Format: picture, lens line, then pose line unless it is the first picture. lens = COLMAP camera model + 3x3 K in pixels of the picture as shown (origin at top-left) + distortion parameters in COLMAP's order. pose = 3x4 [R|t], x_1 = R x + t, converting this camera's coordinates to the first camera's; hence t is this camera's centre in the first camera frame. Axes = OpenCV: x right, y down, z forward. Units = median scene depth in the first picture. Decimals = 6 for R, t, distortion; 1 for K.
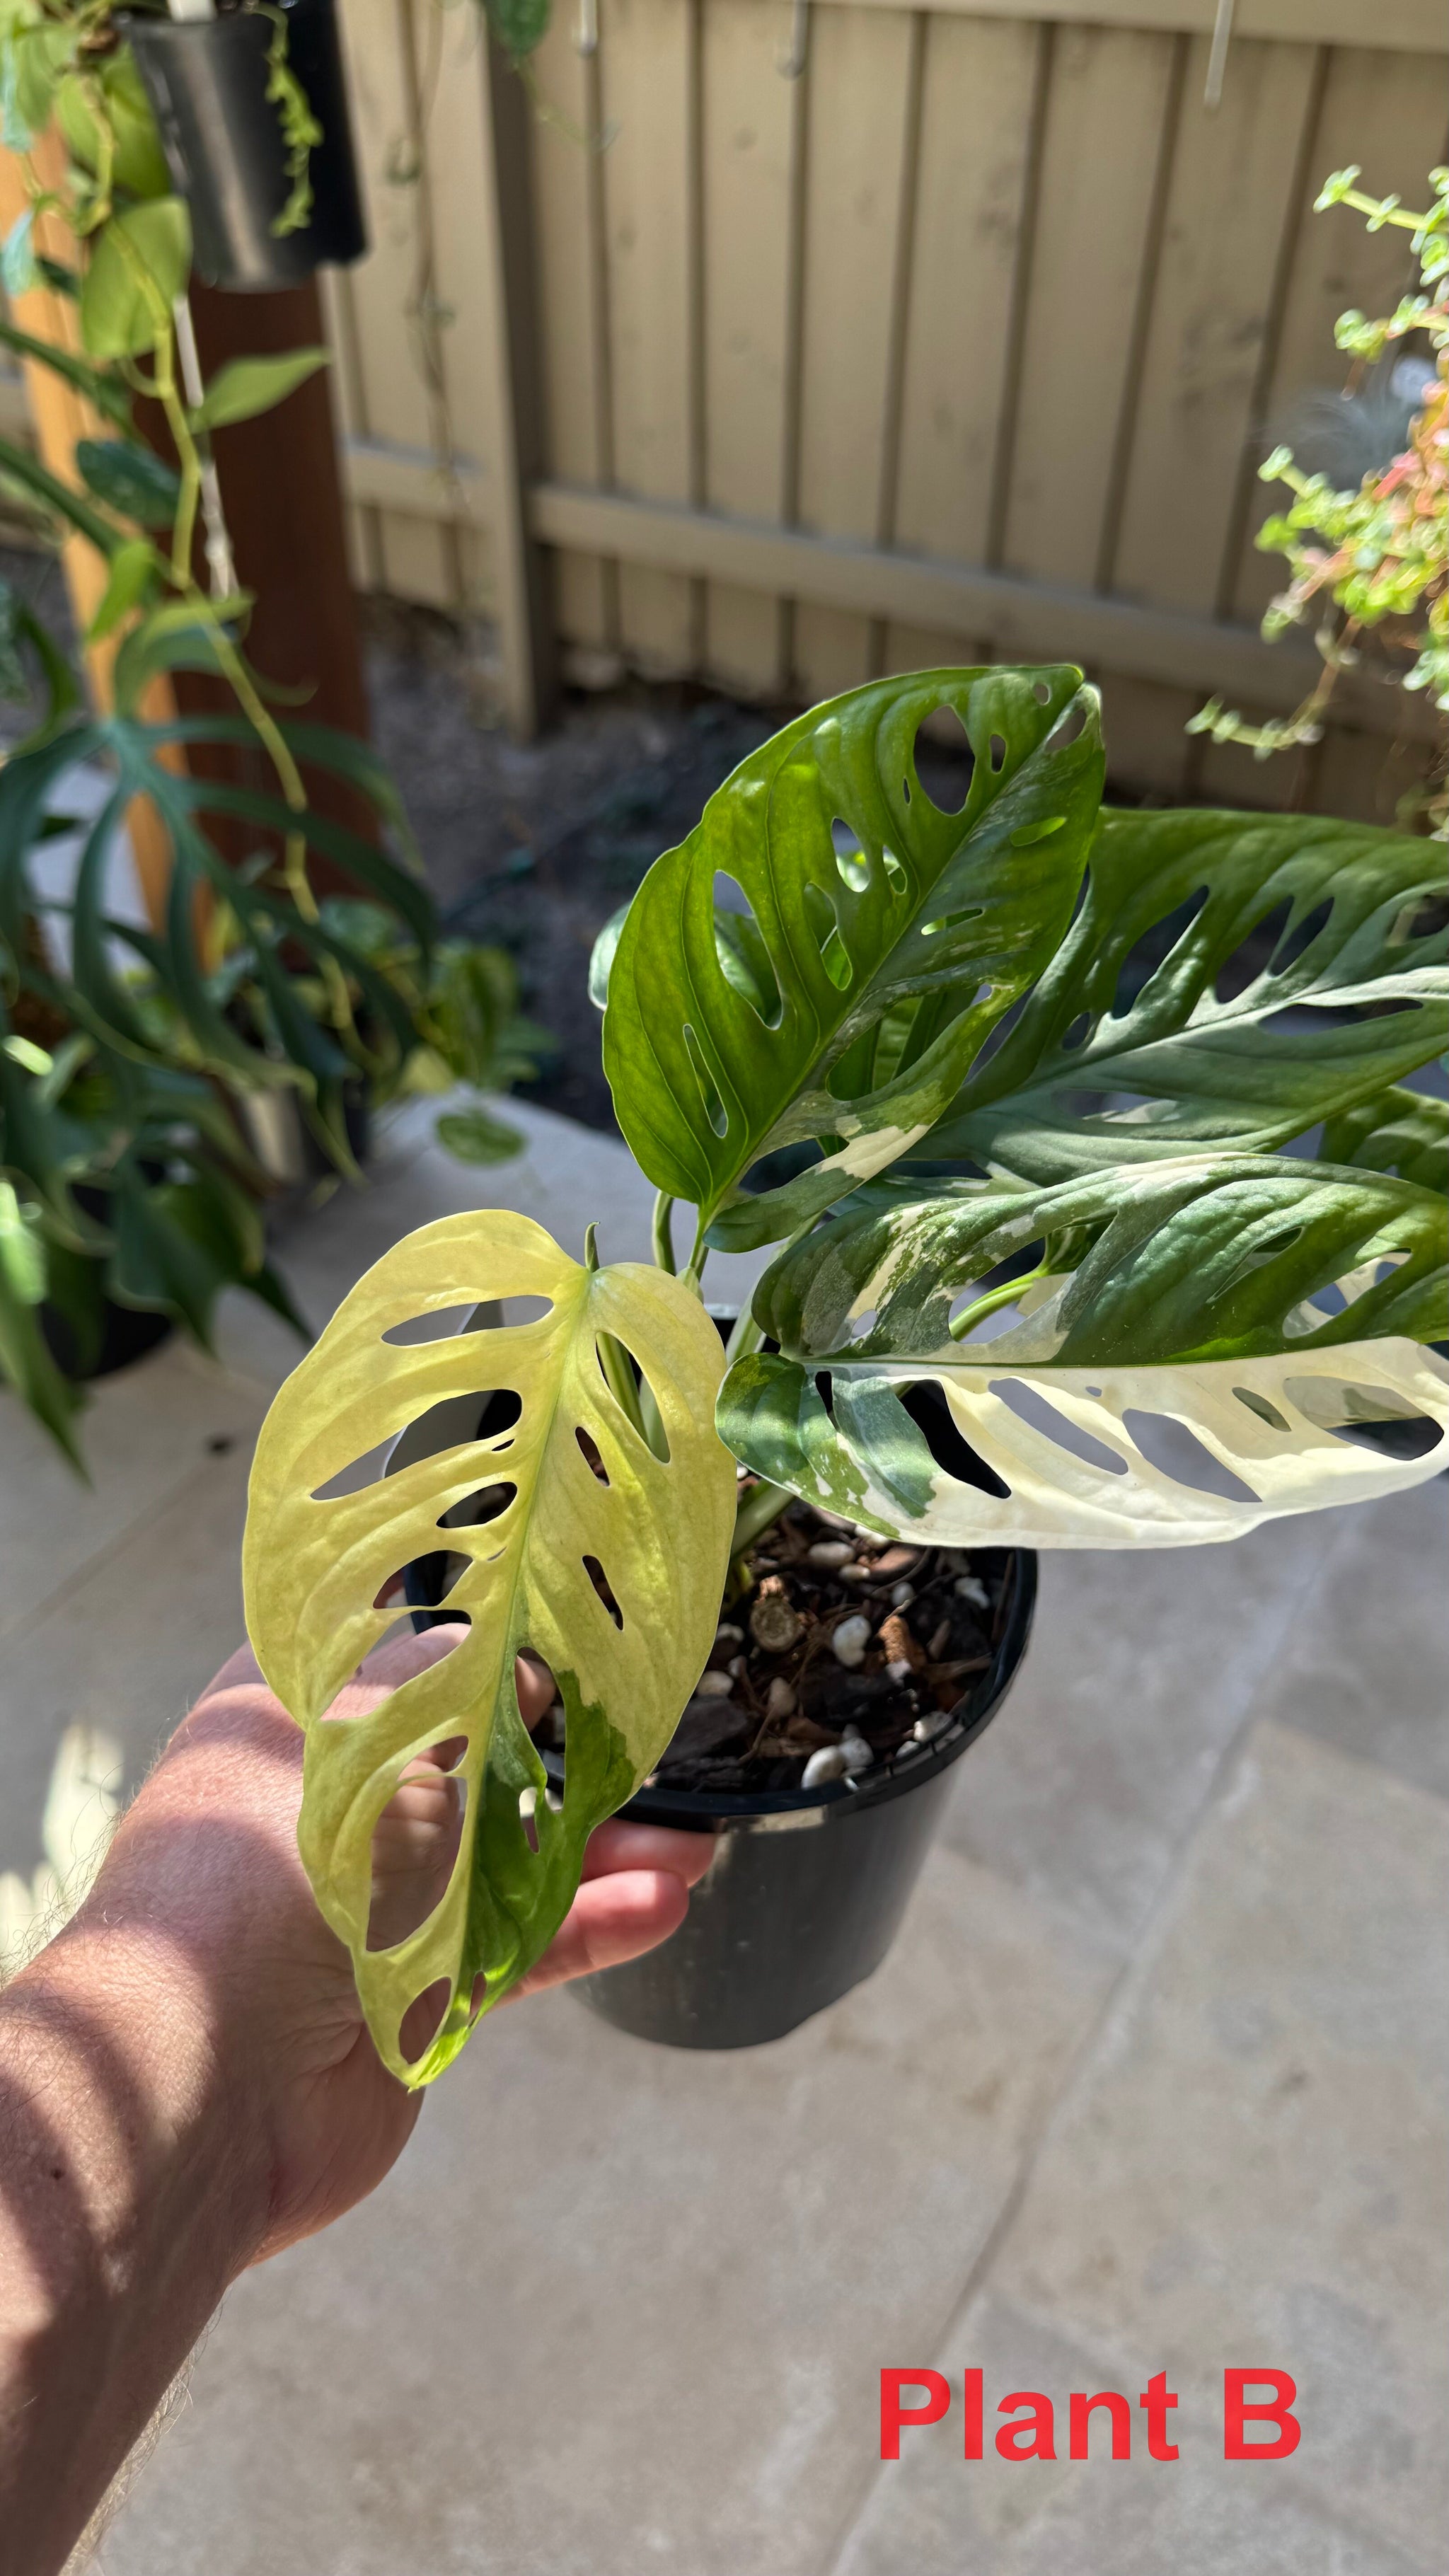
lens RADIAL K [[1867.2, 0, 742.7], [0, 1867.2, 1290.4], [0, 0, 1]] dist [-0.017256, -0.005703]
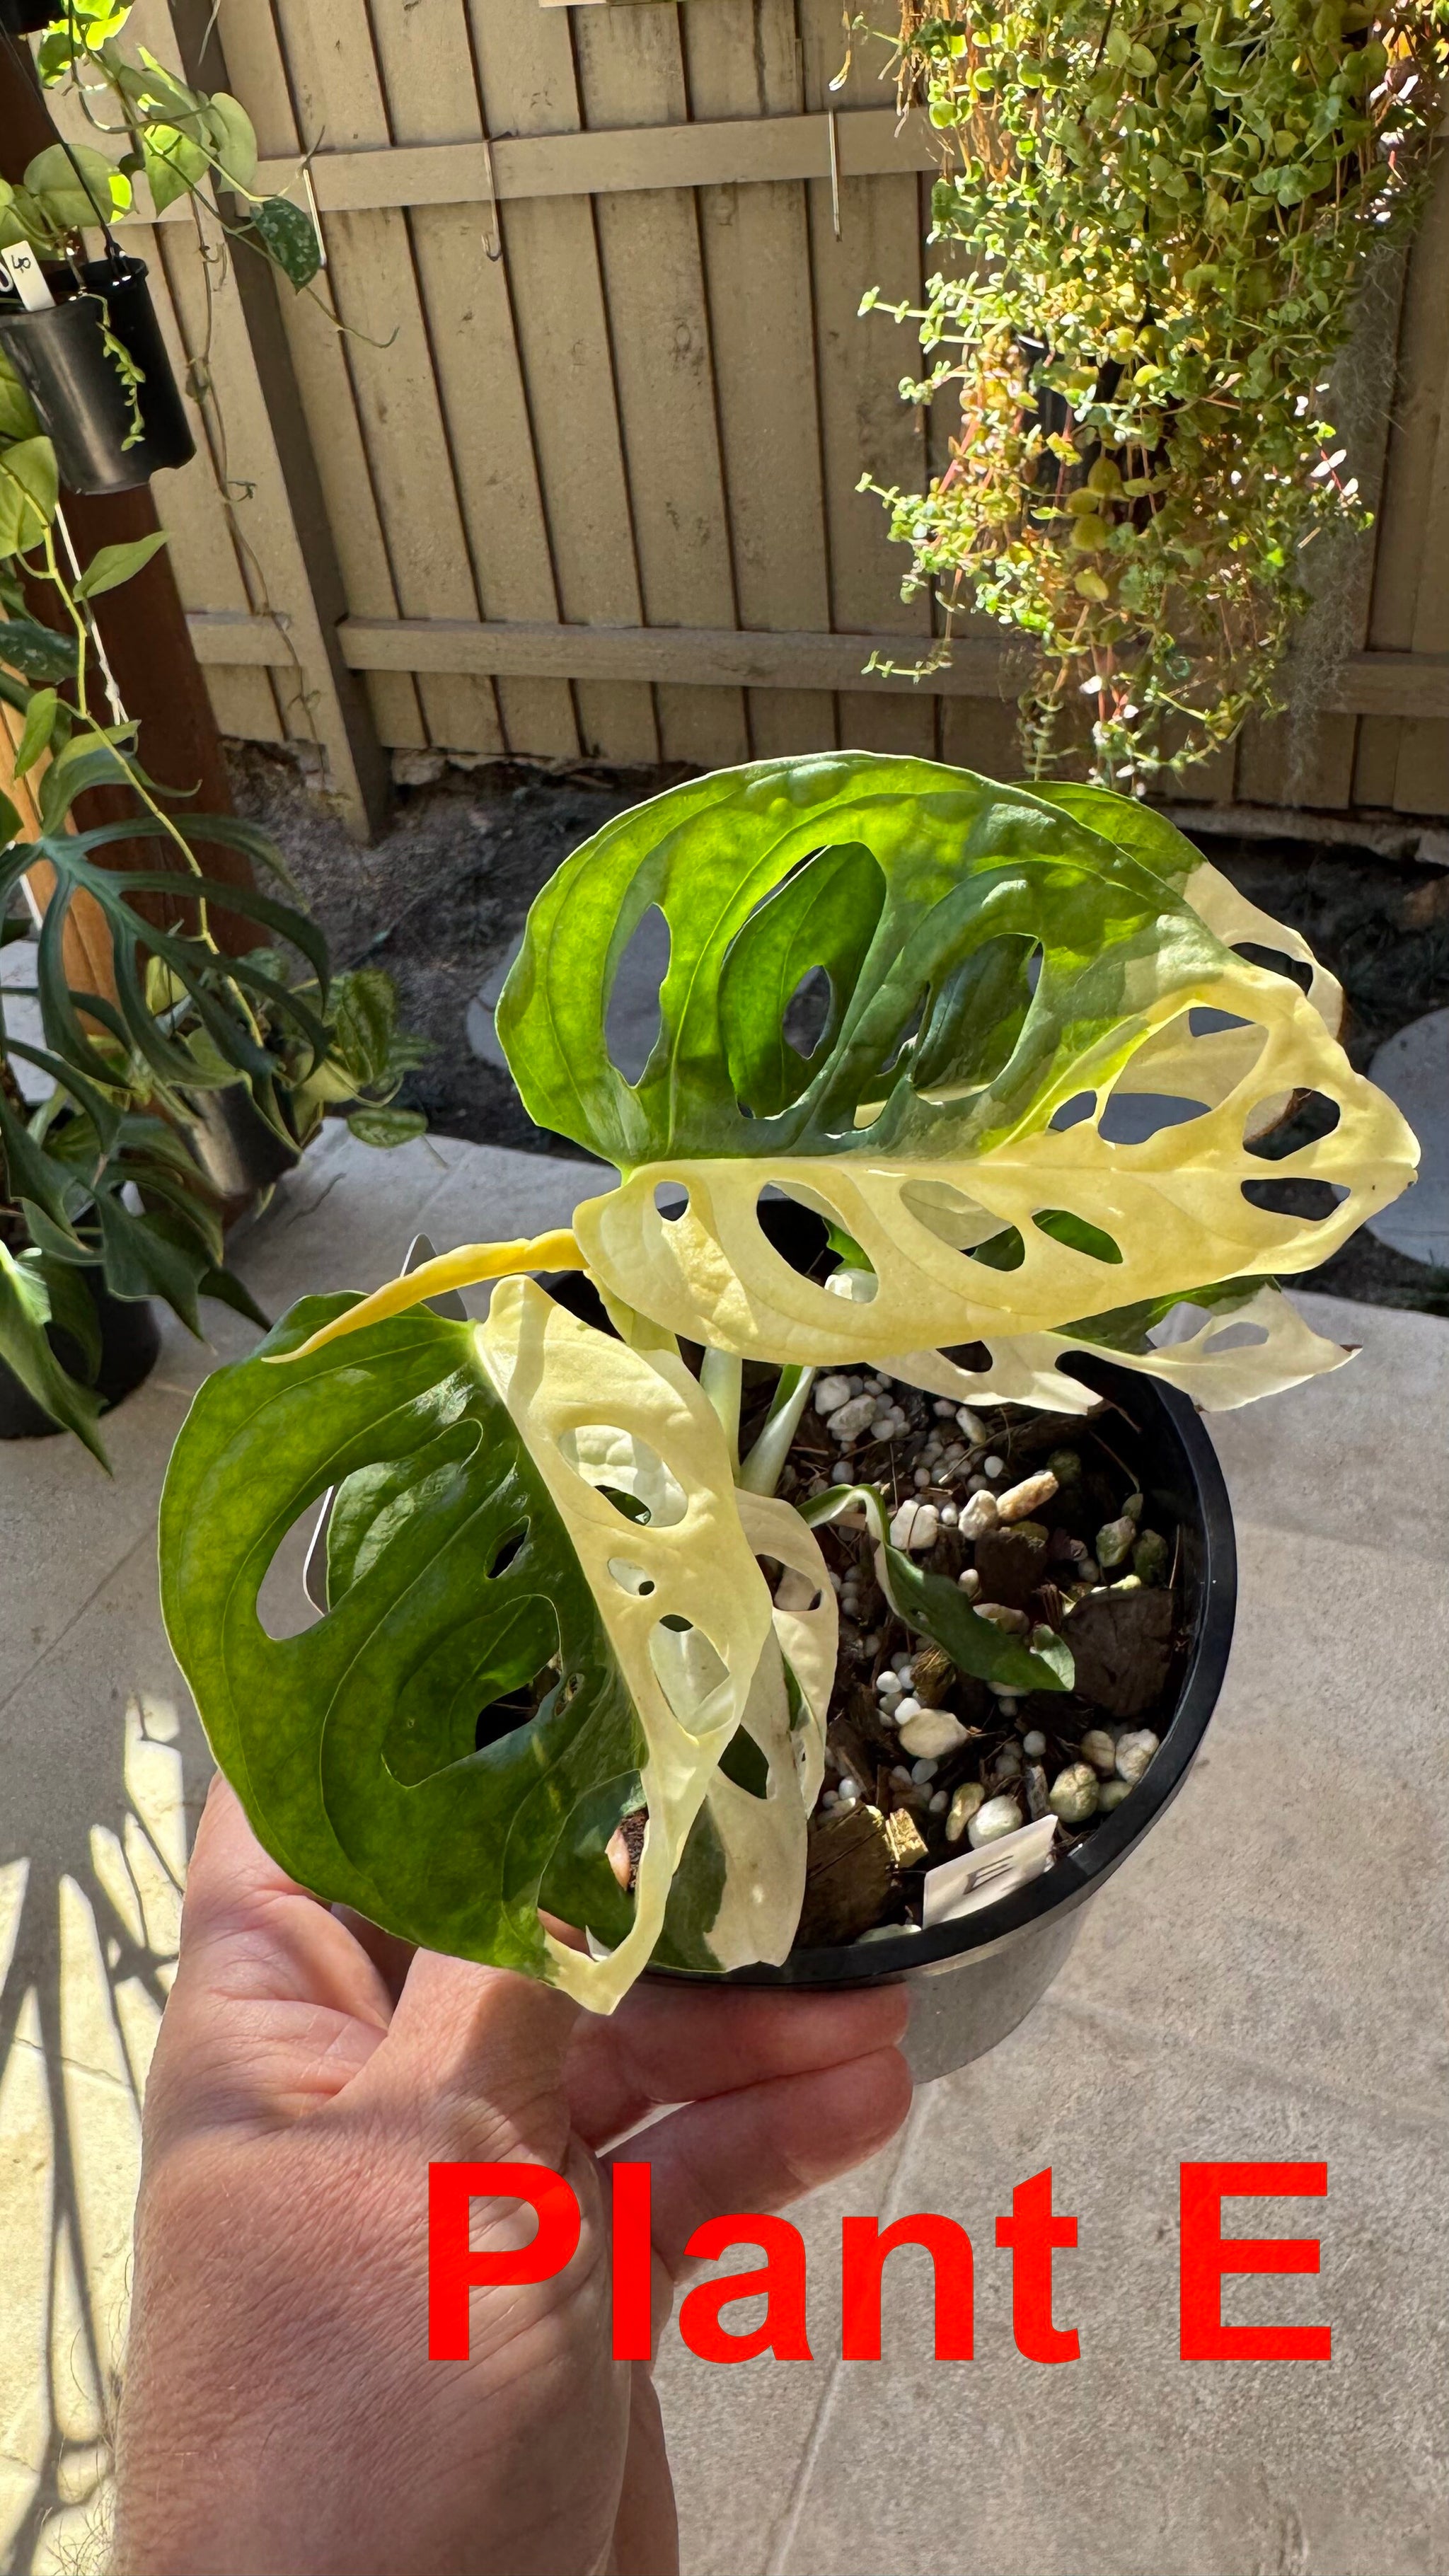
lens RADIAL K [[1867.2, 0, 728.5], [0, 1867.2, 1177.3], [0, 0, 1]] dist [-0.017256, -0.005703]
pose [[0.982308, -0.178607, 0.056307, 0.001262], [0.183745, 0.977290, -0.105557, 0.113221], [-0.036175, 0.114035, 0.992818, -0.196454]]
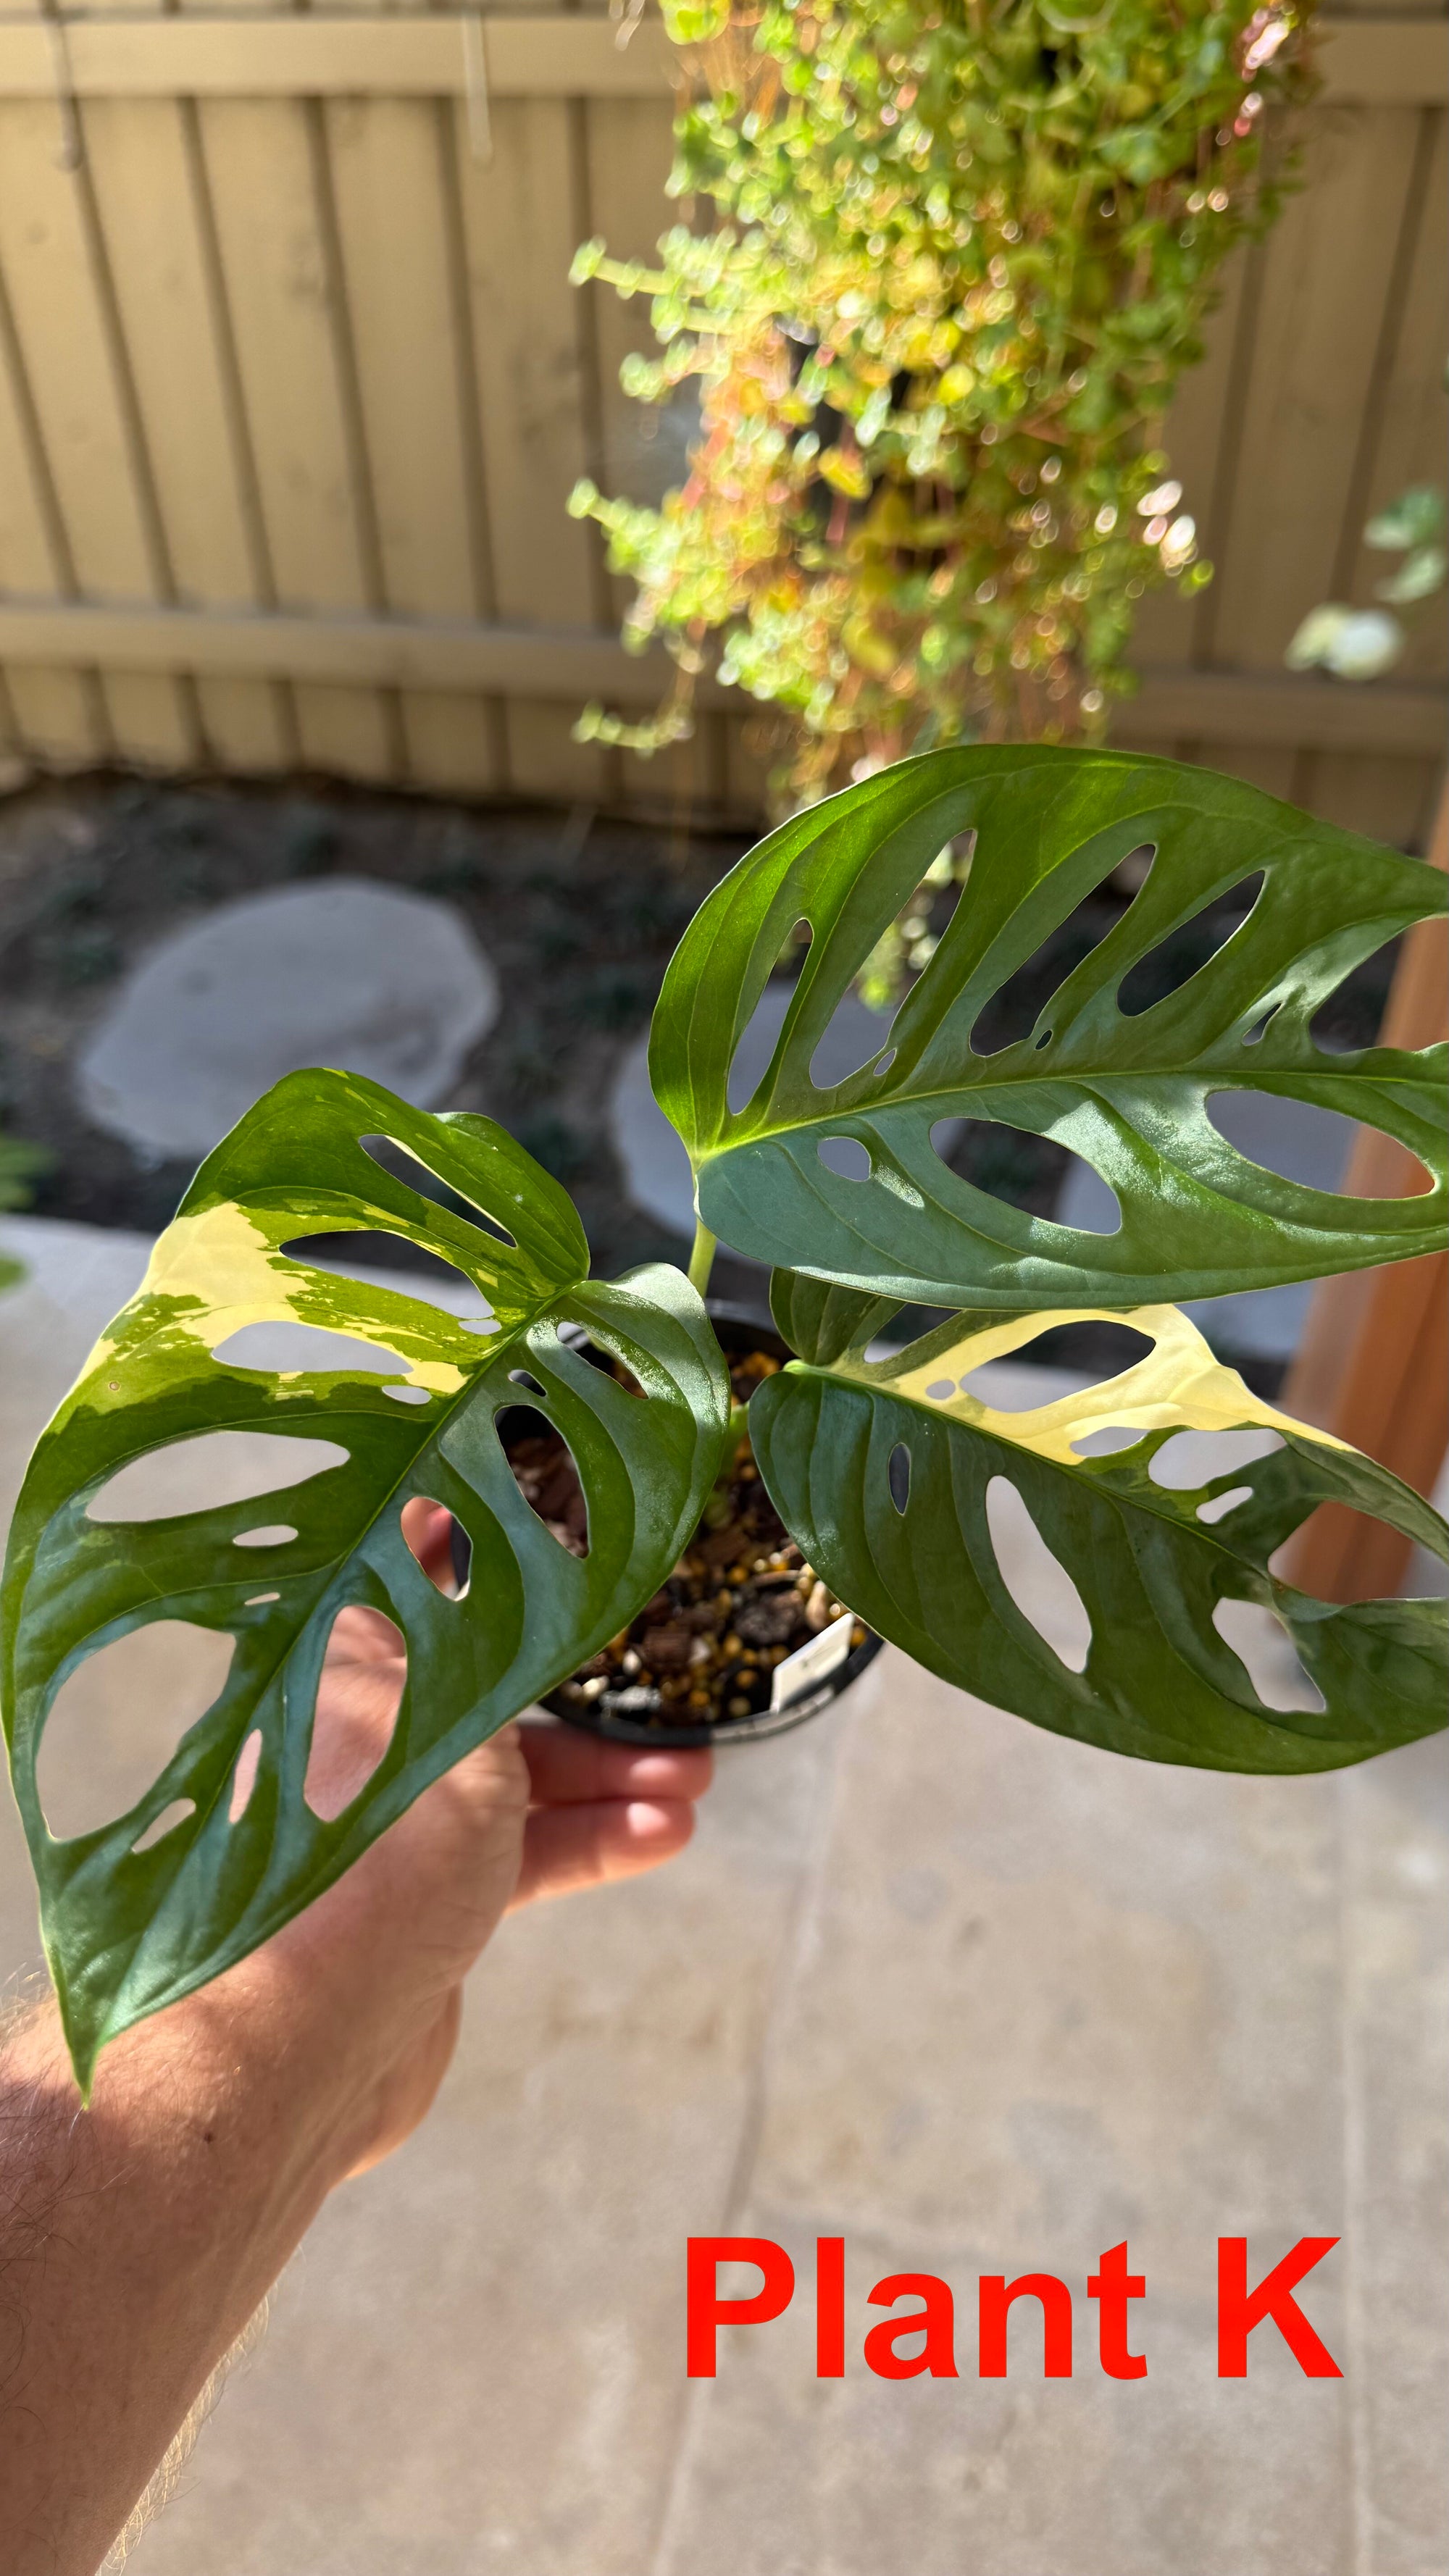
lens RADIAL K [[1867.3, 0, 744.5], [0, 1867.3, 1278.4], [0, 0, 1]] dist [-0.017256, -0.005703]
pose [[0.945340, -0.228731, 0.232410, 0.003012], [0.233101, 0.972412, 0.008868, 0.011542], [-0.228027, 0.045792, 0.972577, -0.053003]]
